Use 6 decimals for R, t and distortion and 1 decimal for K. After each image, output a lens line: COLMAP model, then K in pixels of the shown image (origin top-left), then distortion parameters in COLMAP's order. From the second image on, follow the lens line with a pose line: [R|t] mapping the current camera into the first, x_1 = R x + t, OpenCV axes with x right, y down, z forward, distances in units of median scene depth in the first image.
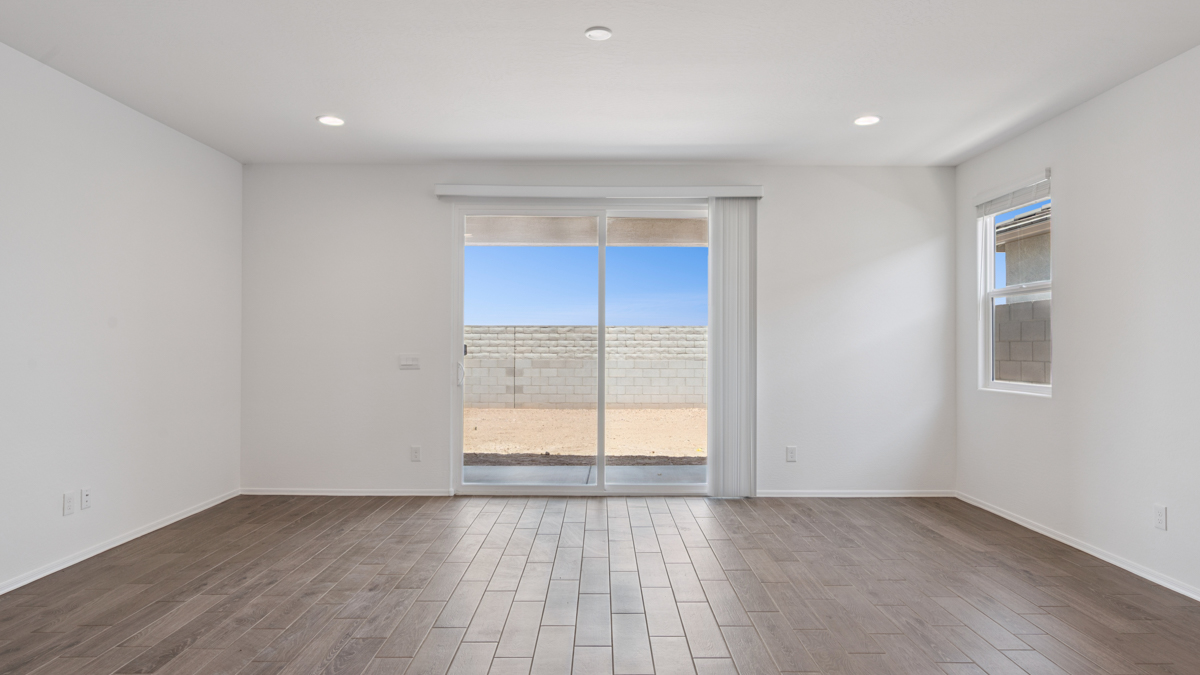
lens RADIAL K [[702.6, 0, 607.7], [0, 702.6, 338.5], [0, 0, 1]] dist [-0.002964, -0.001336]
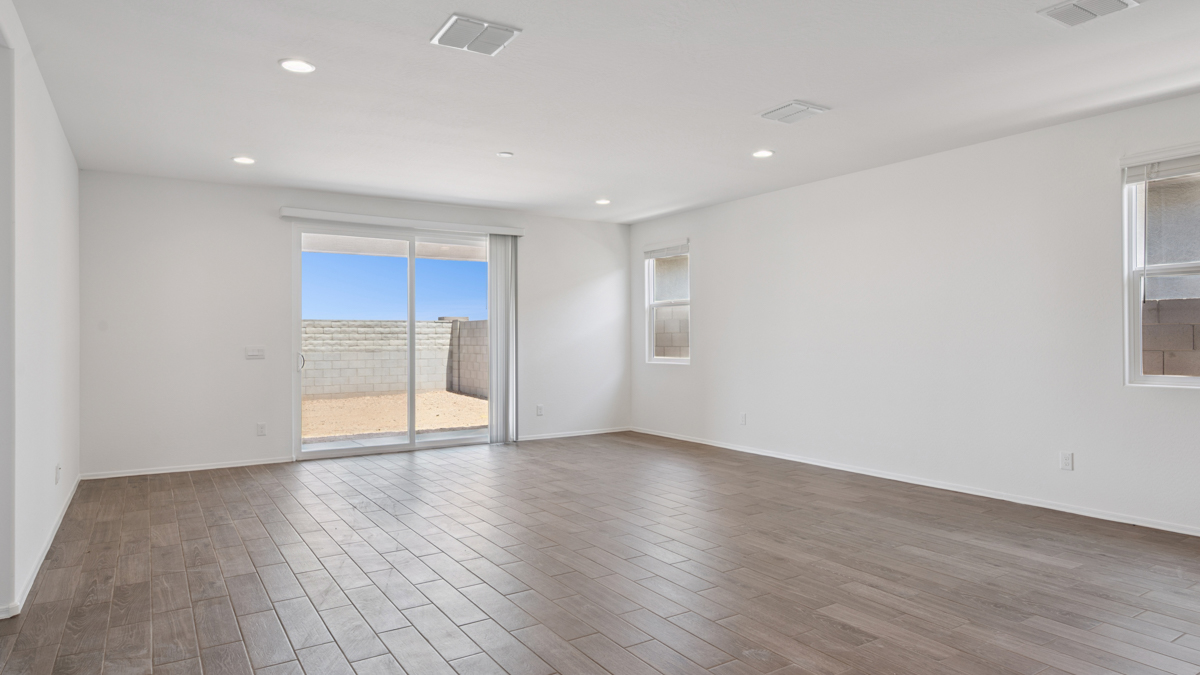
lens RADIAL K [[702.6, 0, 625.5], [0, 702.6, 332.7], [0, 0, 1]] dist [-0.002964, -0.001336]
pose [[0.831941, -0.003366, 0.554854, -0.415276], [0.002008, 0.999993, 0.003056, -0.003082], [-0.554861, -0.001428, 0.831942, -0.339782]]
